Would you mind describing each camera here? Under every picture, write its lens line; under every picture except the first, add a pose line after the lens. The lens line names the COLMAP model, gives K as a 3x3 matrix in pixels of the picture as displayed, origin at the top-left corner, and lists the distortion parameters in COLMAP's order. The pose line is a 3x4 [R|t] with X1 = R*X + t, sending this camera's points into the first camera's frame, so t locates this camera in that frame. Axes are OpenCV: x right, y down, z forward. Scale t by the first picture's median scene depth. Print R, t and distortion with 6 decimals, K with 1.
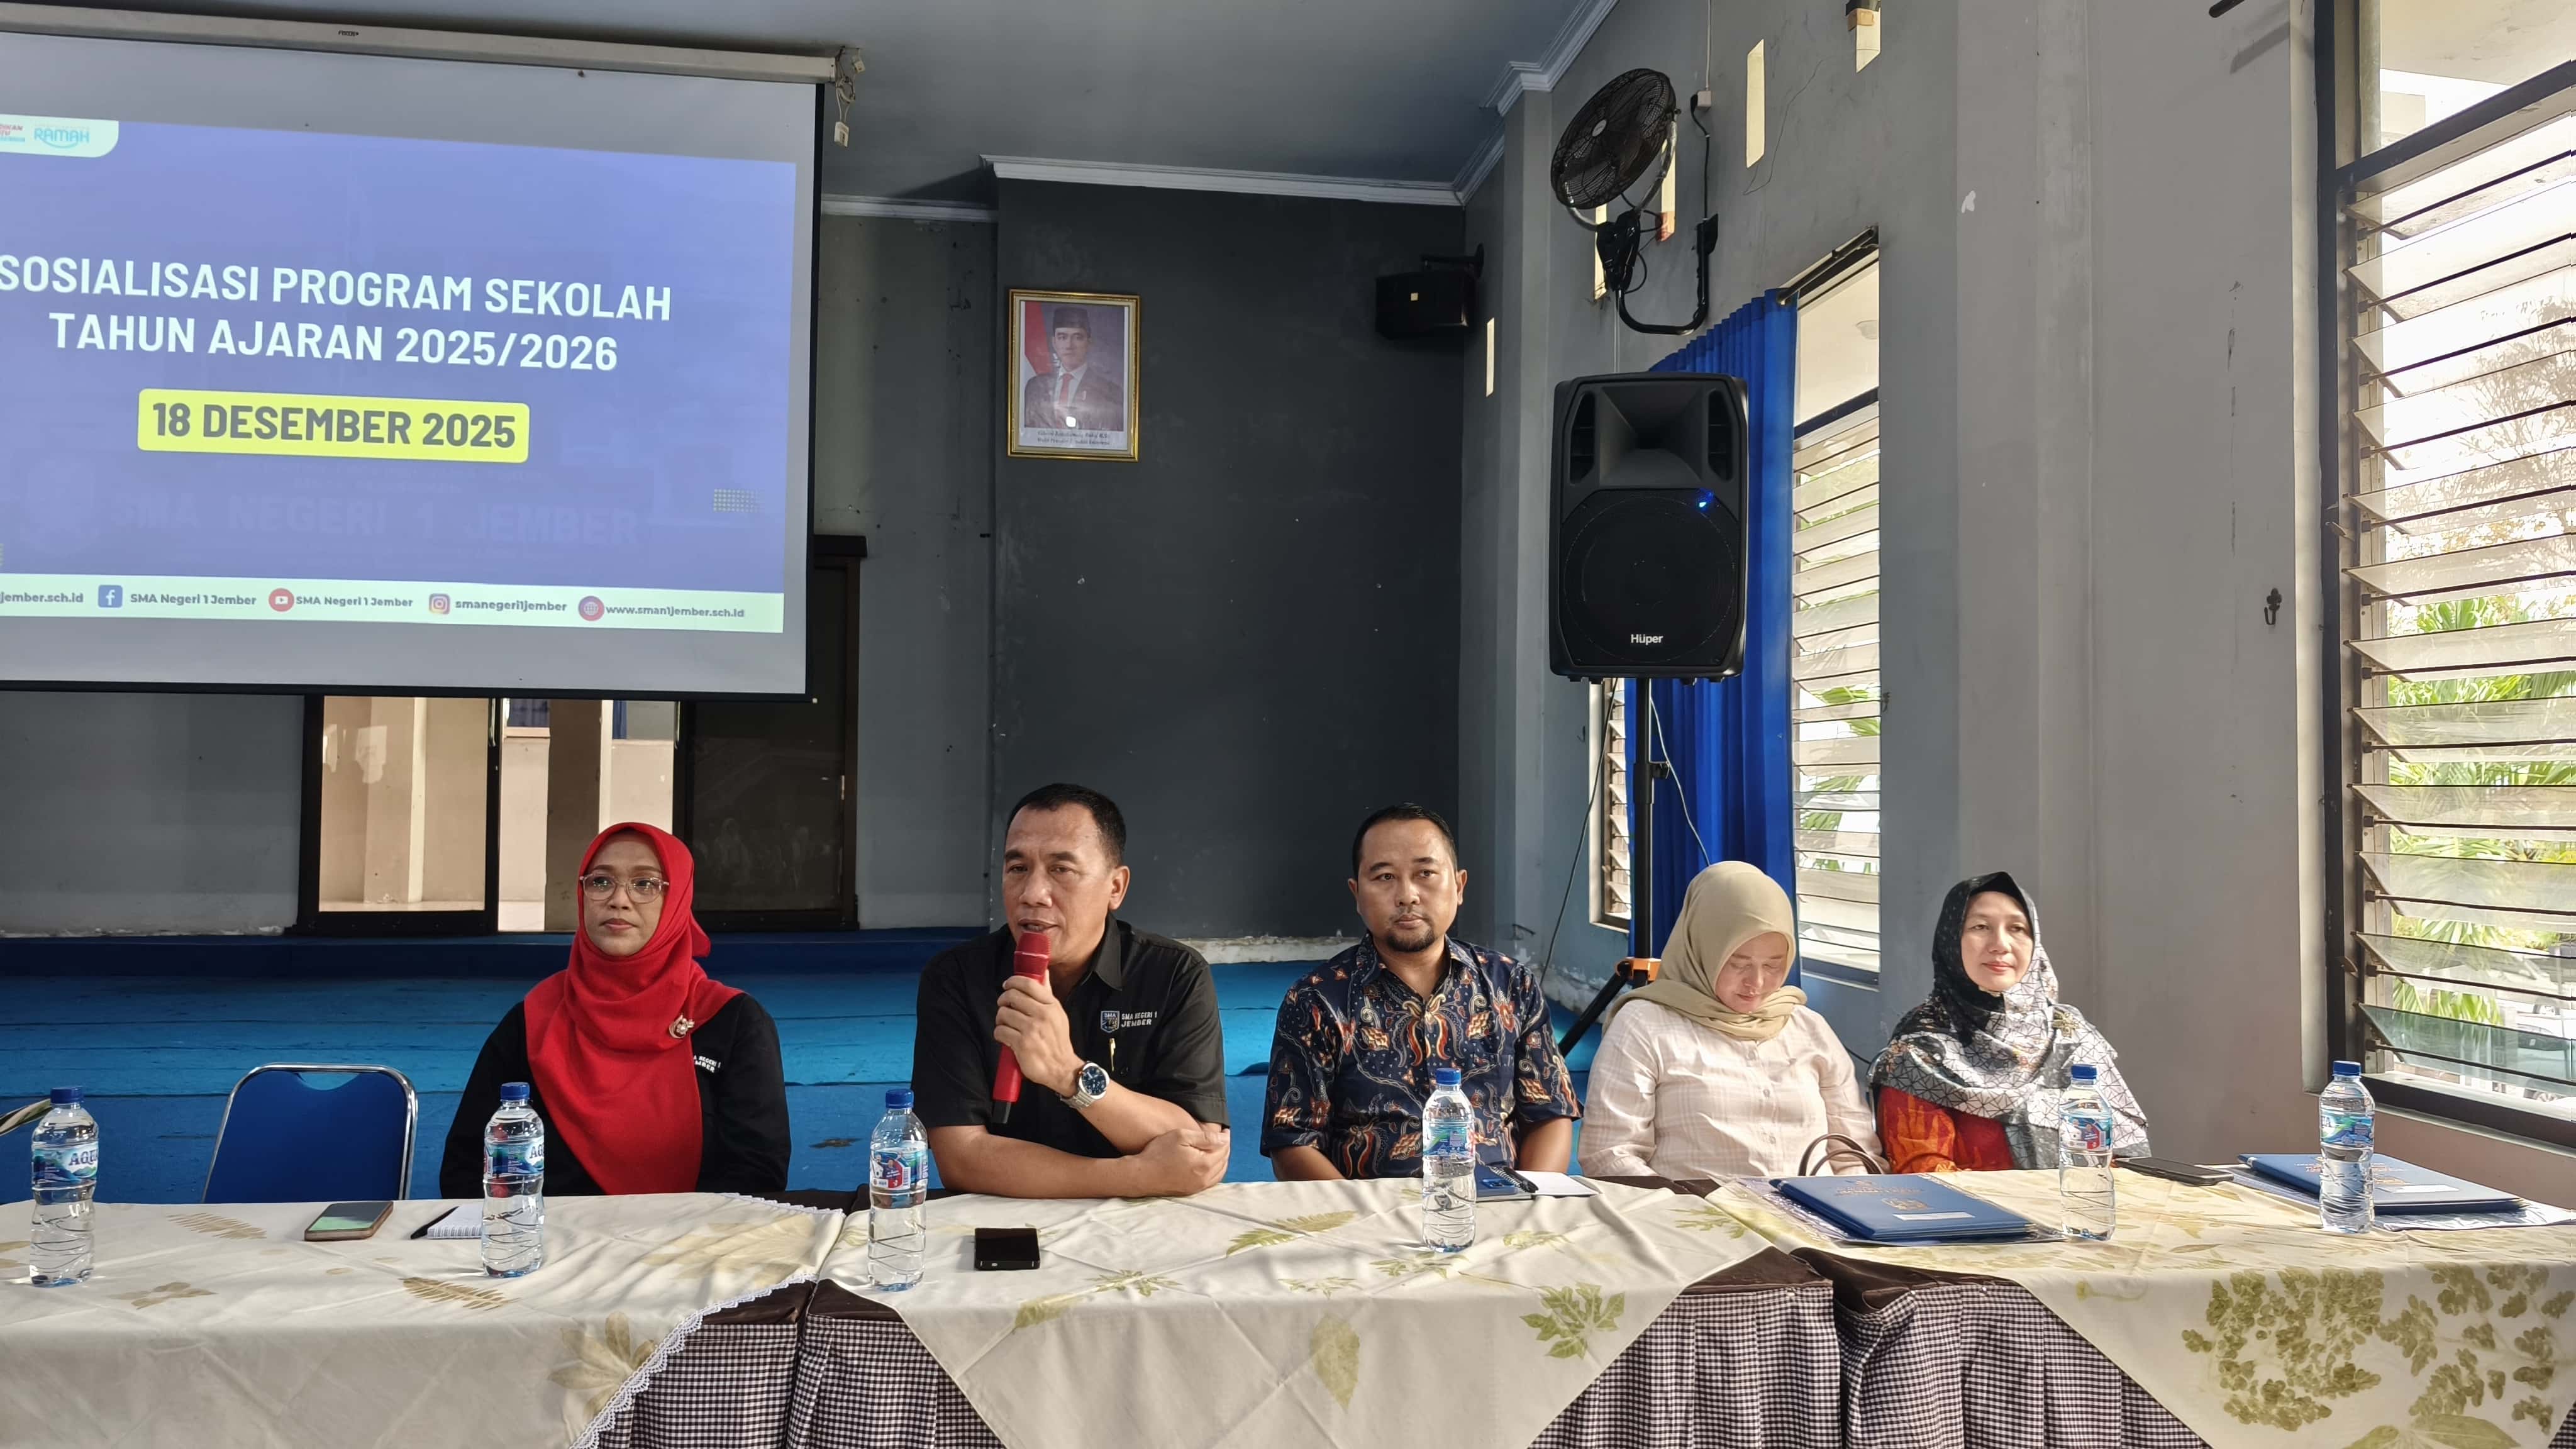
lens RADIAL K [[1844.5, 0, 1260.4], [0, 1844.5, 737.5], [0, 0, 1]] dist [0.023028, -0.000989]
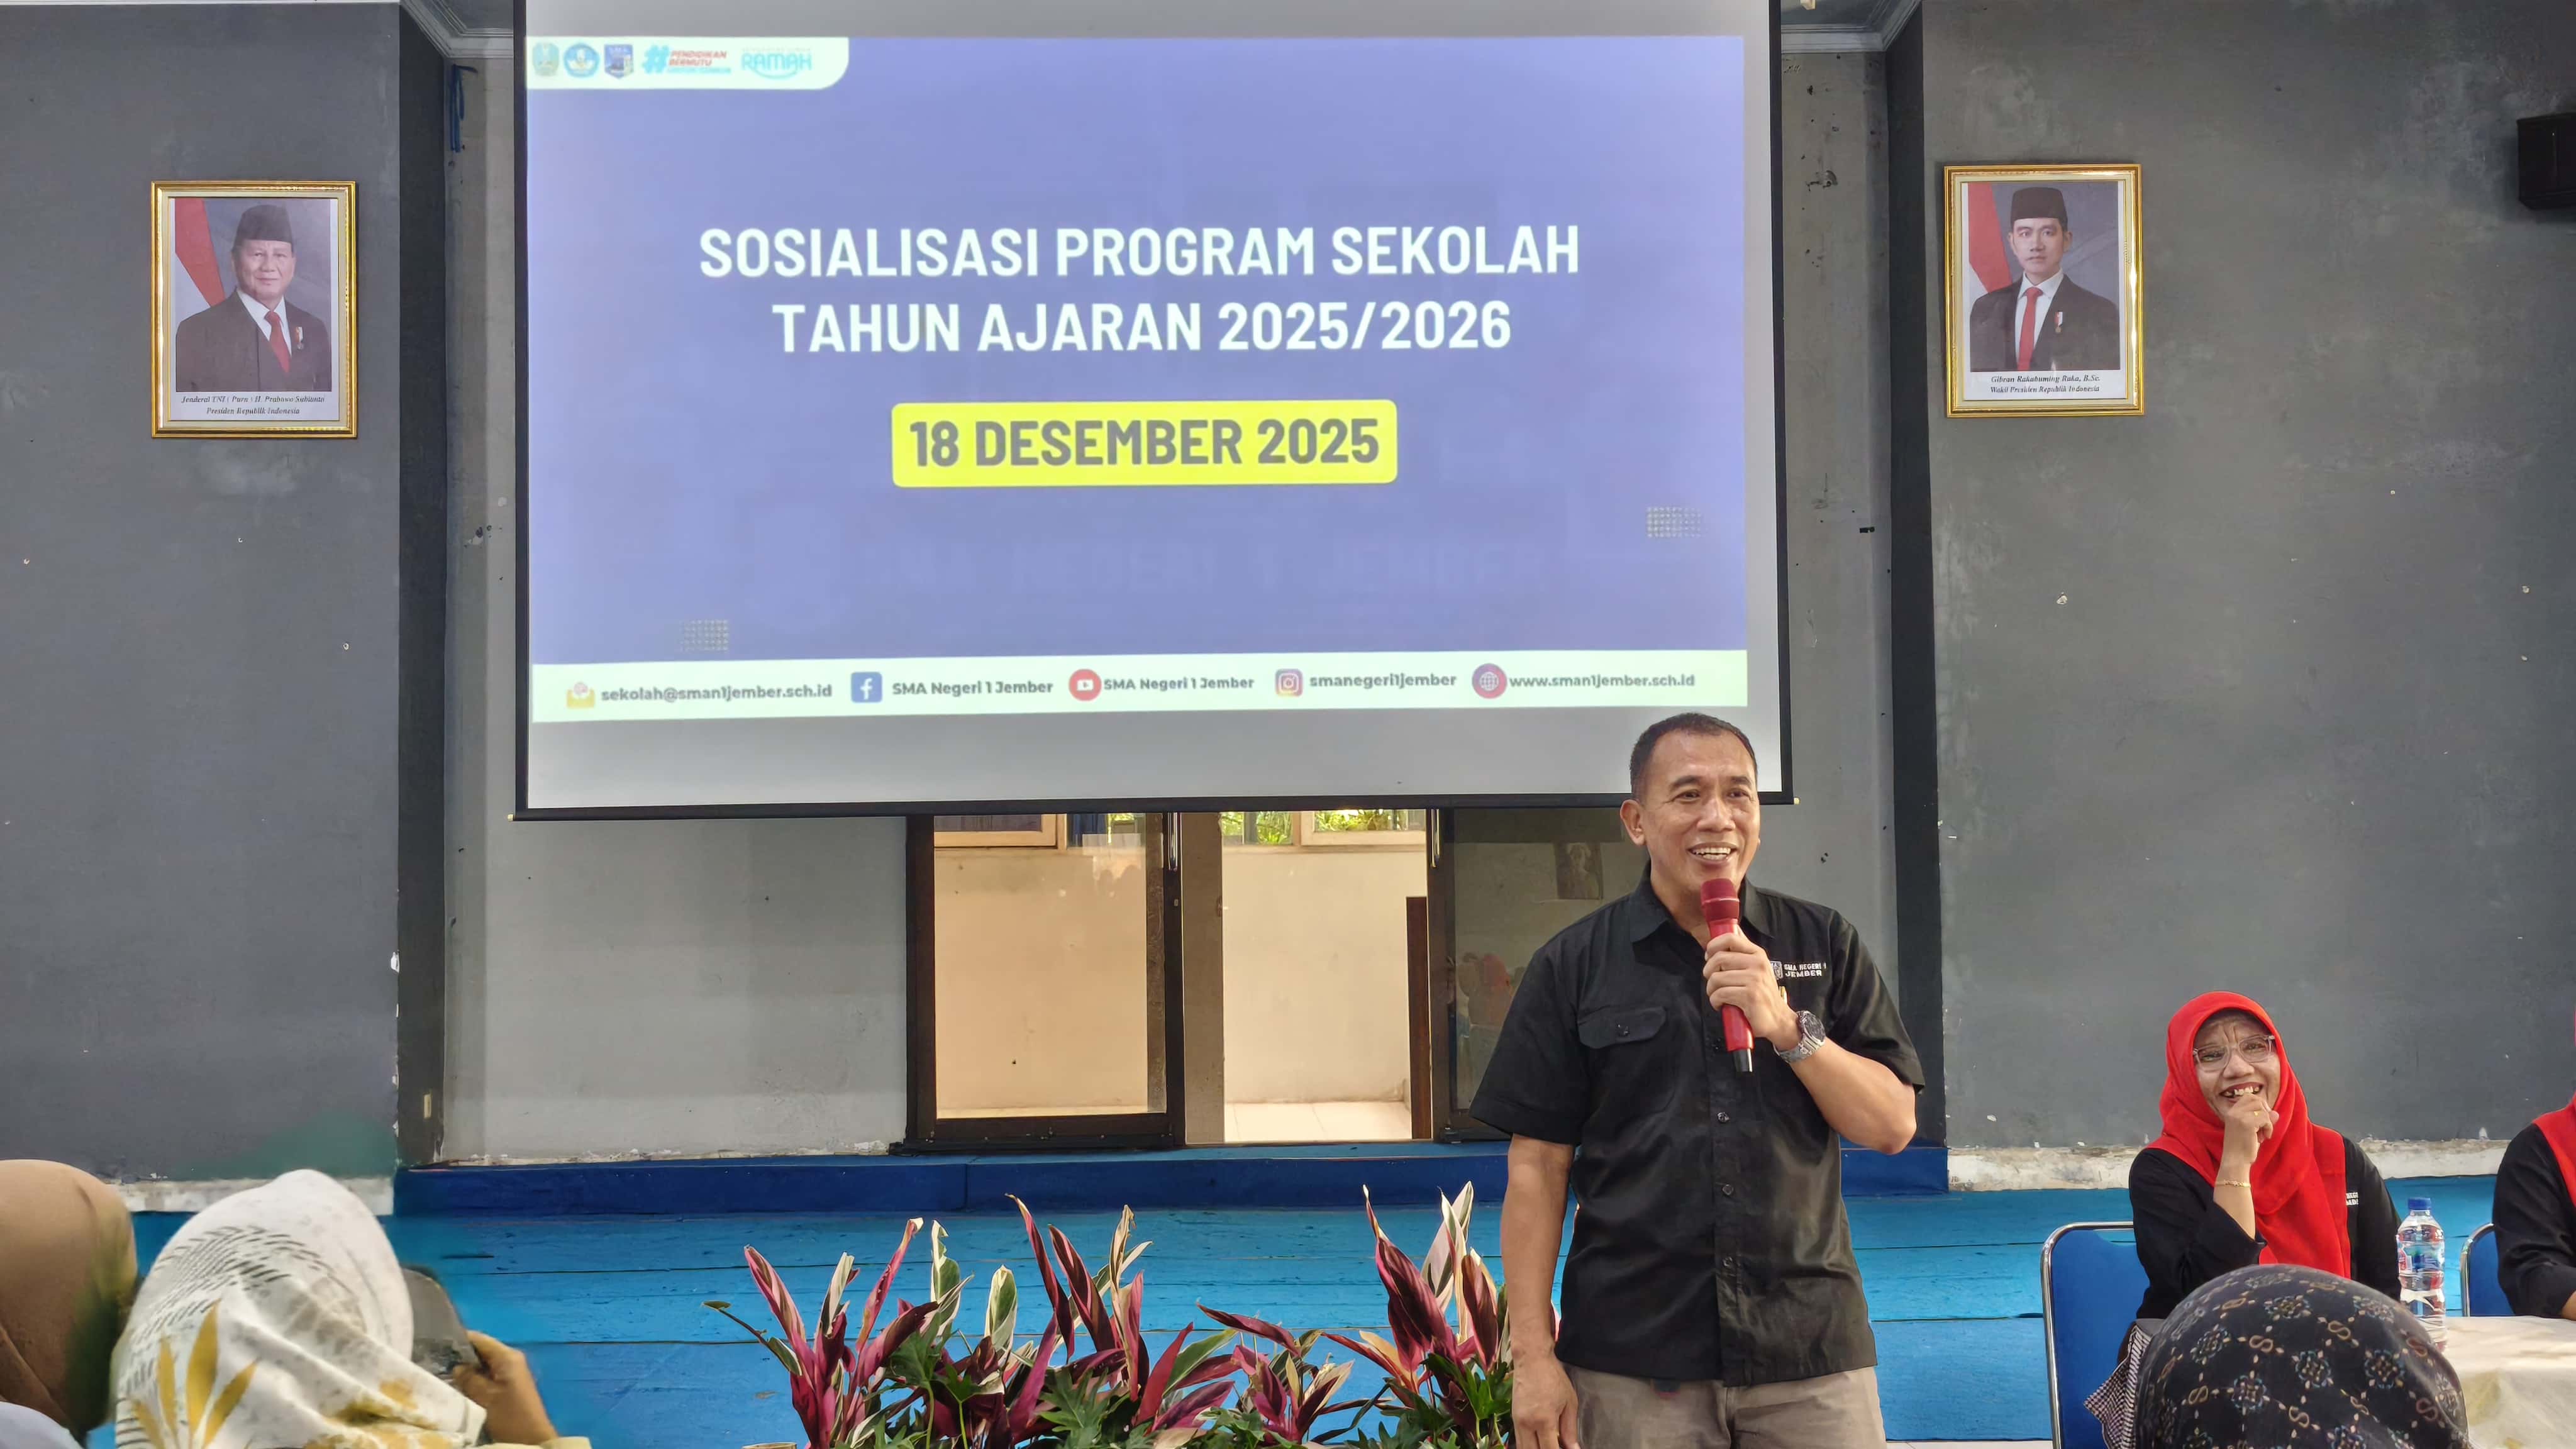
lens RADIAL K [[3629.9, 0, 1281.1], [0, 3629.9, 728.6], [0, 0, 1]] dist [0.203032, 0.000000]
pose [[0.994915, -0.027493, -0.096893, -0.311935], [0.025971, 0.999519, -0.016934, -0.030459], [0.097312, 0.014332, 0.995151, -0.414689]]
